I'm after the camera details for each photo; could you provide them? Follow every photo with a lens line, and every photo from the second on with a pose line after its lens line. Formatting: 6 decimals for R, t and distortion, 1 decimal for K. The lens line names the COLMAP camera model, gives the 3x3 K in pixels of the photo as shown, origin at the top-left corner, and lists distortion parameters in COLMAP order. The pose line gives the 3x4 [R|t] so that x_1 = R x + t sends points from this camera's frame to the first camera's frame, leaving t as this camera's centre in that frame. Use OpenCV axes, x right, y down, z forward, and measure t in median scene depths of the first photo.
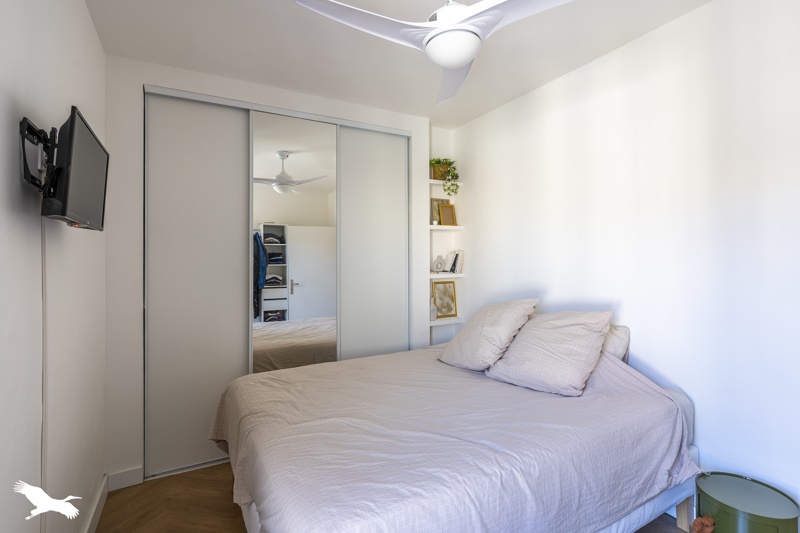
lens RADIAL K [[393.6, 0, 398.8], [0, 393.6, 262.1], [0, 0, 1]] dist [0.010919, 0.000061]
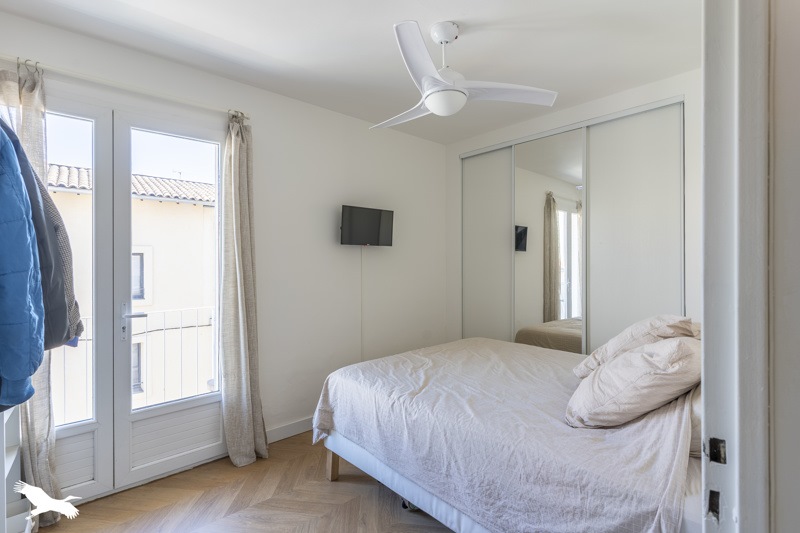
lens RADIAL K [[393.6, 0, 398.8], [0, 393.6, 262.1], [0, 0, 1]] dist [0.010919, 0.000061]
pose [[0.205505, 0.014950, -0.978542, 1.459308], [0.005140, 0.999853, 0.016355, -0.026581], [0.978643, -0.008391, 0.205398, 0.584918]]
